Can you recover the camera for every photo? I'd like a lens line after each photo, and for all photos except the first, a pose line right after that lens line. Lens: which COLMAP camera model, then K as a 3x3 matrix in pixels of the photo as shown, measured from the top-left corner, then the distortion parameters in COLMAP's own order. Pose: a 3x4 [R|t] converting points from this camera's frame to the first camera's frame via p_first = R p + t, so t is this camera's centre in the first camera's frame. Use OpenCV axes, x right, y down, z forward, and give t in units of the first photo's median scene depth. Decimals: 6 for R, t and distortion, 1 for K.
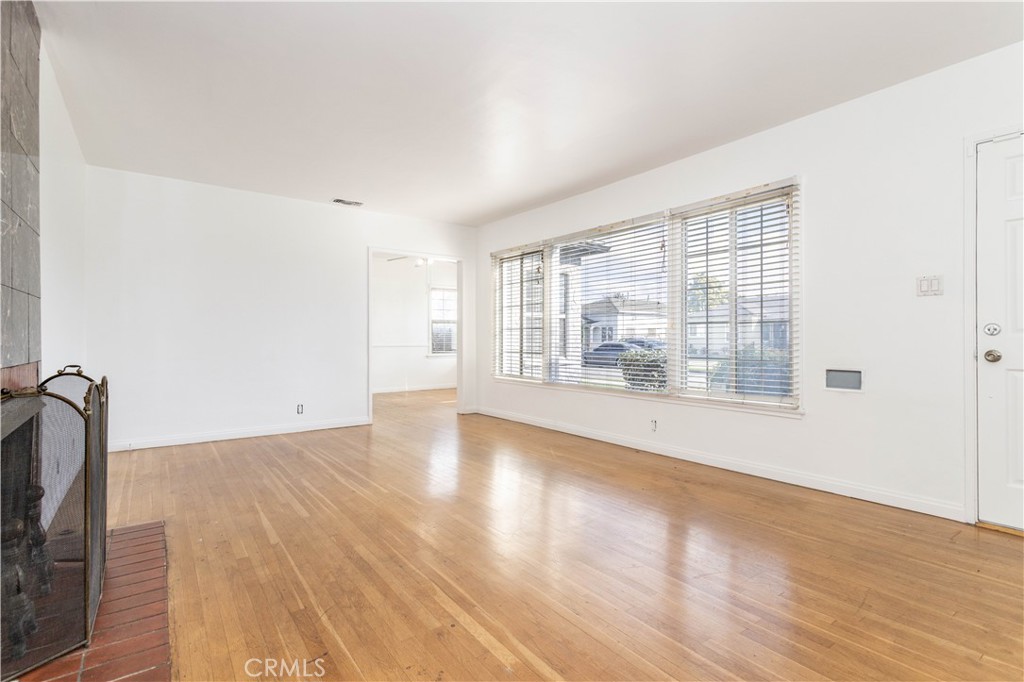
lens RADIAL K [[477.0, 0, 512.8], [0, 477.0, 340.4], [0, 0, 1]] dist [-0.002532, 0.000008]
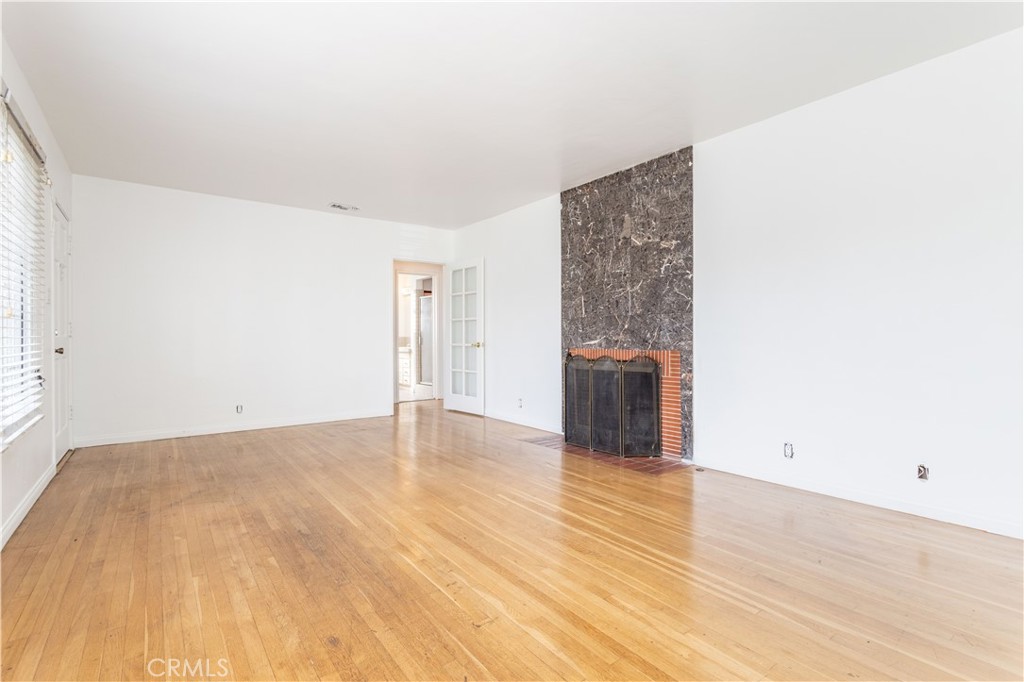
lens RADIAL K [[477.0, 0, 512.8], [0, 477.0, 340.4], [0, 0, 1]] dist [-0.002532, 0.000008]
pose [[-0.999953, 0.003315, -0.009158, -0.478231], [0.003298, 0.999993, 0.001860, 0.001011], [0.009164, 0.001830, -0.999956, 3.315219]]
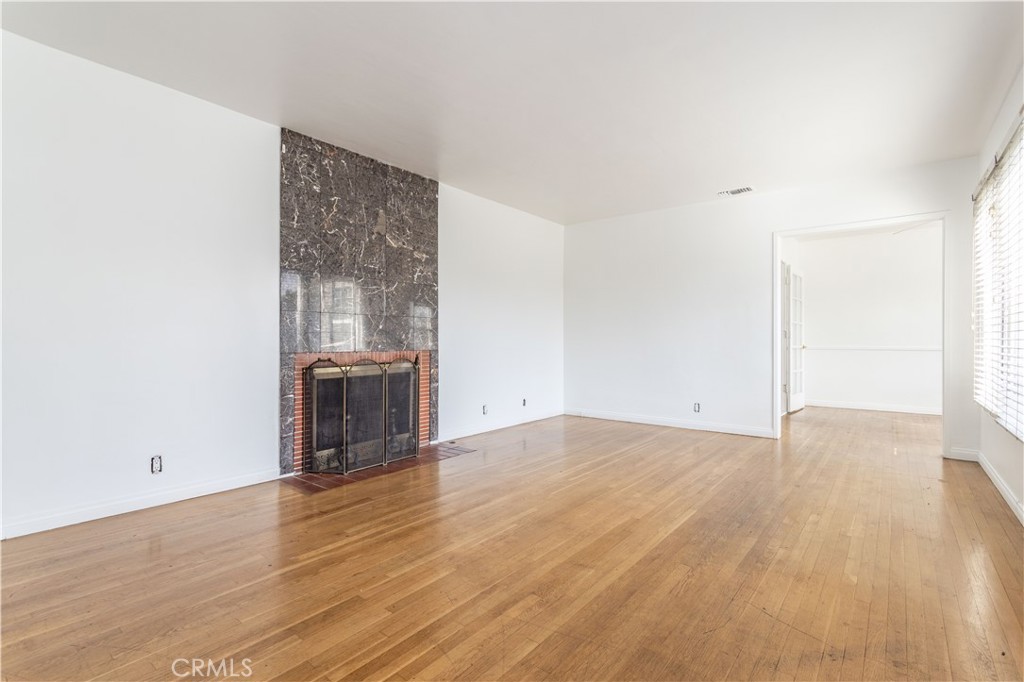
lens RADIAL K [[477.0, 0, 512.8], [0, 477.0, 340.4], [0, 0, 1]] dist [-0.002532, 0.000008]
pose [[0.255962, 0.003850, -0.966679, 1.265180], [-0.000505, 0.999992, 0.003849, -0.007484], [0.966687, -0.000497, 0.255962, 0.996064]]
